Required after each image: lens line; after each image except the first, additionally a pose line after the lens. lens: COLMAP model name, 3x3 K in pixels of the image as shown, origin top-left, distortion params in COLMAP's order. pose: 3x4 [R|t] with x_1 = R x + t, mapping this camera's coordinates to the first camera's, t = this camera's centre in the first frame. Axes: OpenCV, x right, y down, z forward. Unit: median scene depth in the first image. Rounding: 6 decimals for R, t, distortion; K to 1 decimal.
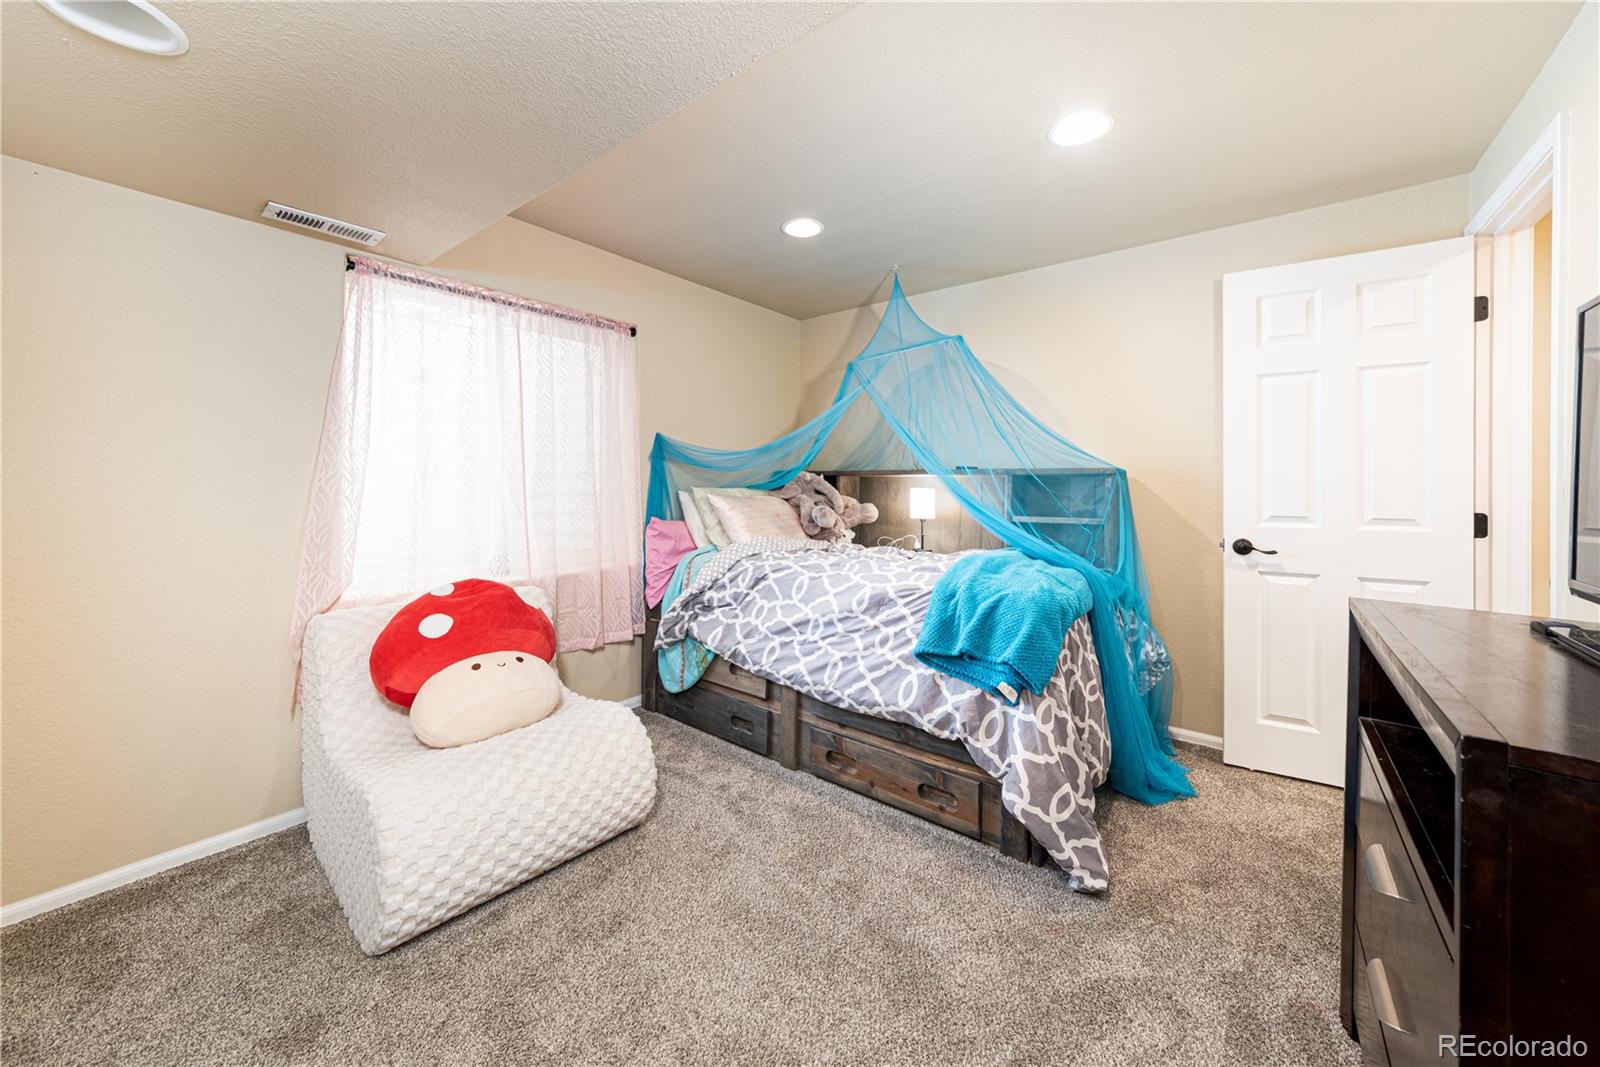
lens RADIAL K [[585.5, 0, 795.9], [0, 585.5, 481.7], [0, 0, 1]] dist [-0.000089, -0.000066]
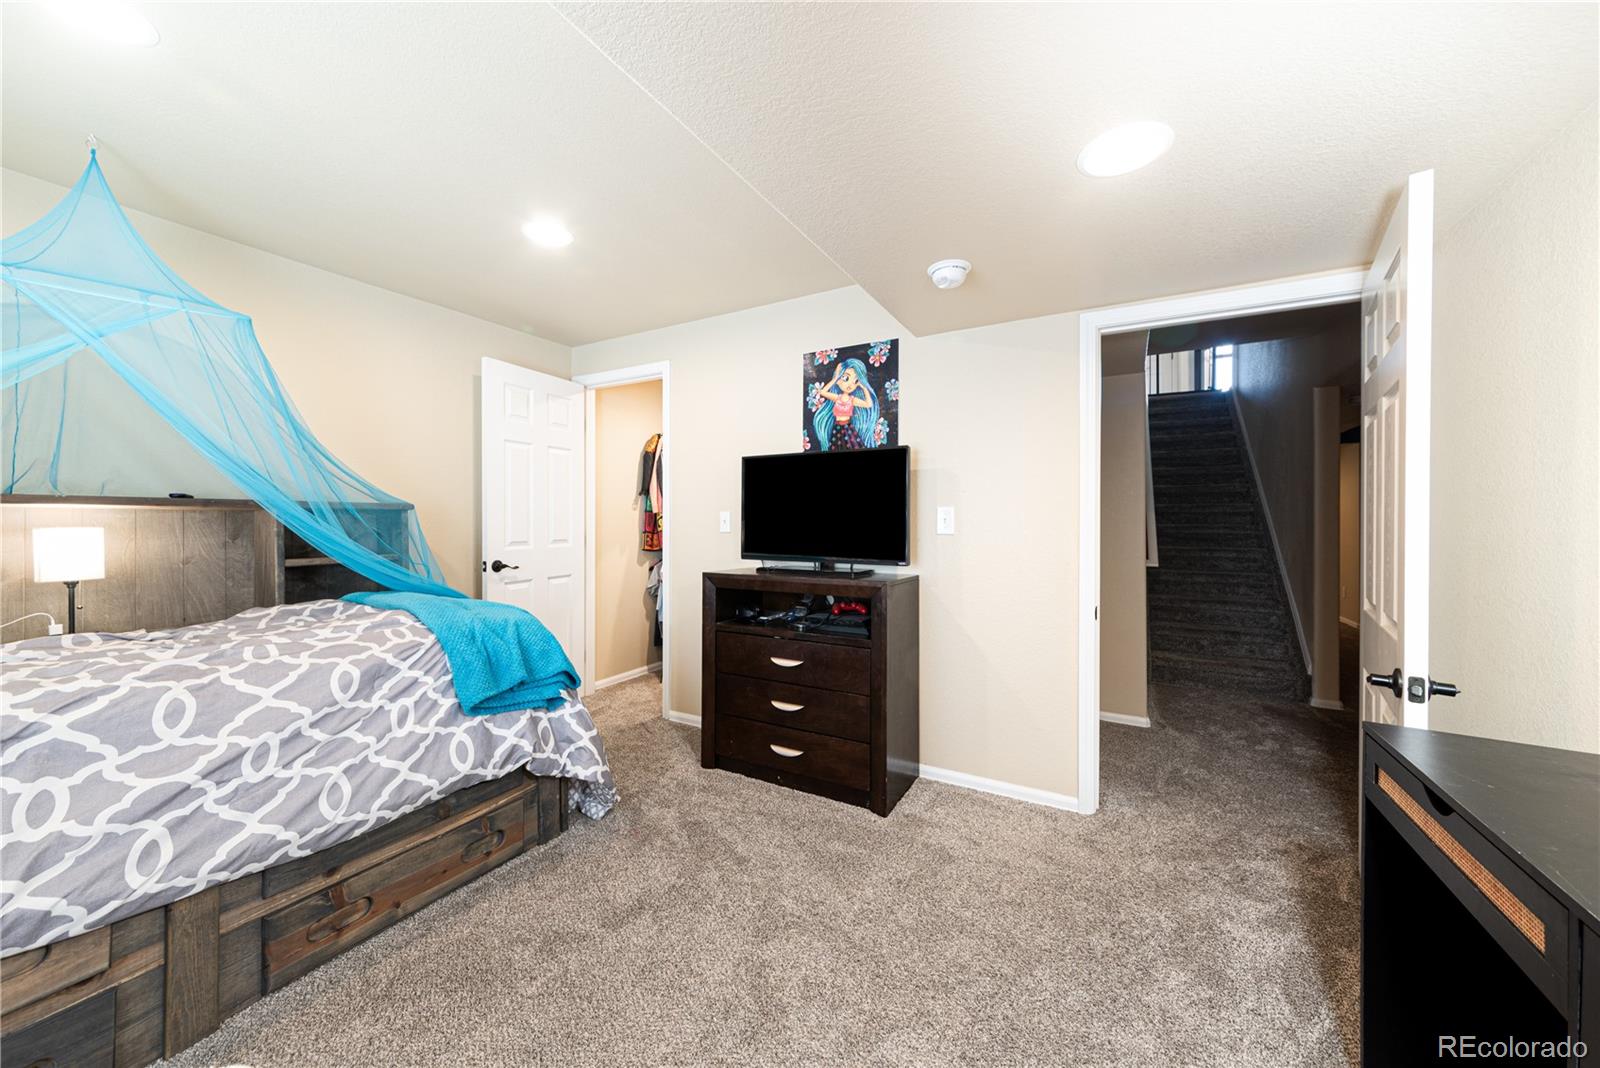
lens RADIAL K [[557.1, 0, 797.4], [0, 557.1, 523.5], [0, 0, 1]] dist [-0.000059, 0.000026]
pose [[-0.156061, -0.011974, 0.987675, -0.676698], [-0.006954, 0.999915, 0.011023, -0.005660], [-0.987723, -0.005148, -0.156131, 0.583383]]
